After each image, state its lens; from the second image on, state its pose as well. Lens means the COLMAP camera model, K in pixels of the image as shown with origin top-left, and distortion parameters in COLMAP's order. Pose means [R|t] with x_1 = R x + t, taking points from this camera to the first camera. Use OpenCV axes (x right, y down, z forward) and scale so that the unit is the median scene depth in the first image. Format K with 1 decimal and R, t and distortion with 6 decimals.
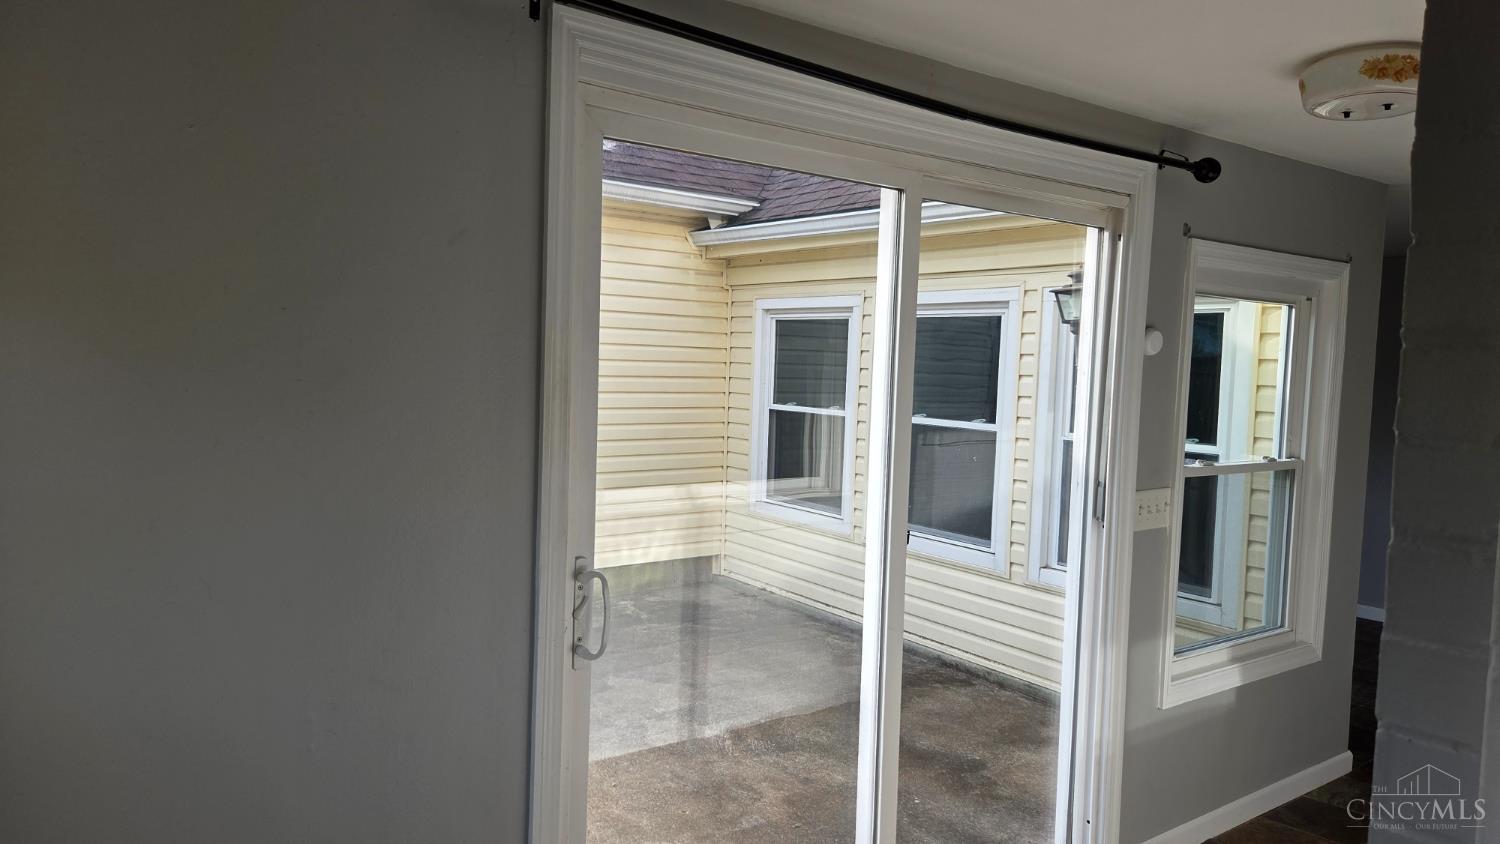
lens RADIAL K [[993.9, 0, 750.0], [0, 993.9, 422.0], [0, 0, 1]] dist [0.081762, -0.057765]
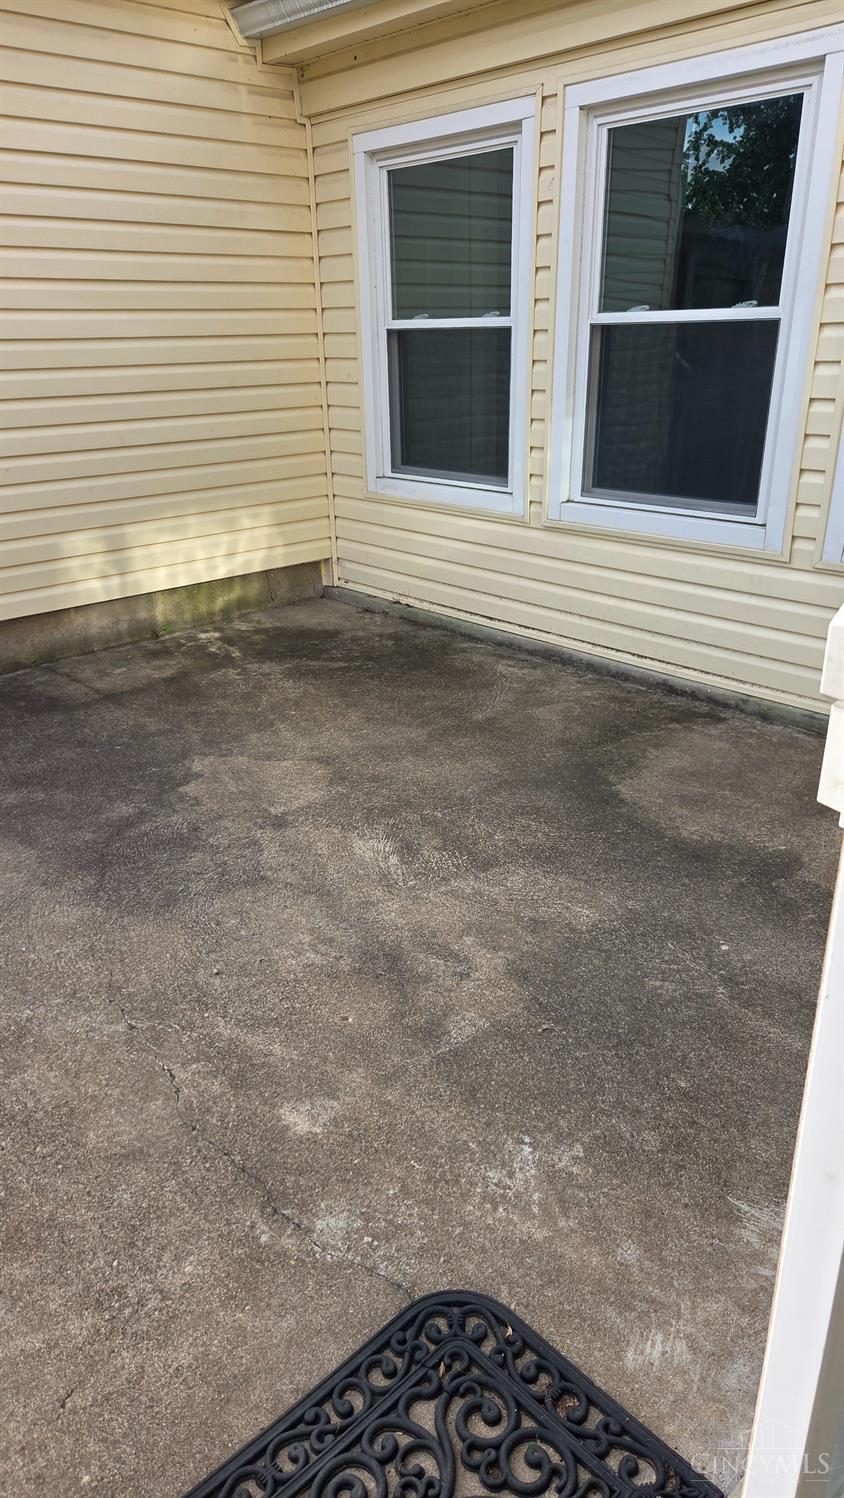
lens RADIAL K [[992.6, 0, 413.6], [0, 992.6, 752.0], [0, 0, 1]] dist [0.081762, -0.057765]
pose [[0.994666, -0.085499, 0.057701, -0.028530], [0.061902, 0.942262, 0.329107, 0.036860], [-0.082508, -0.323779, 0.942528, 0.313362]]
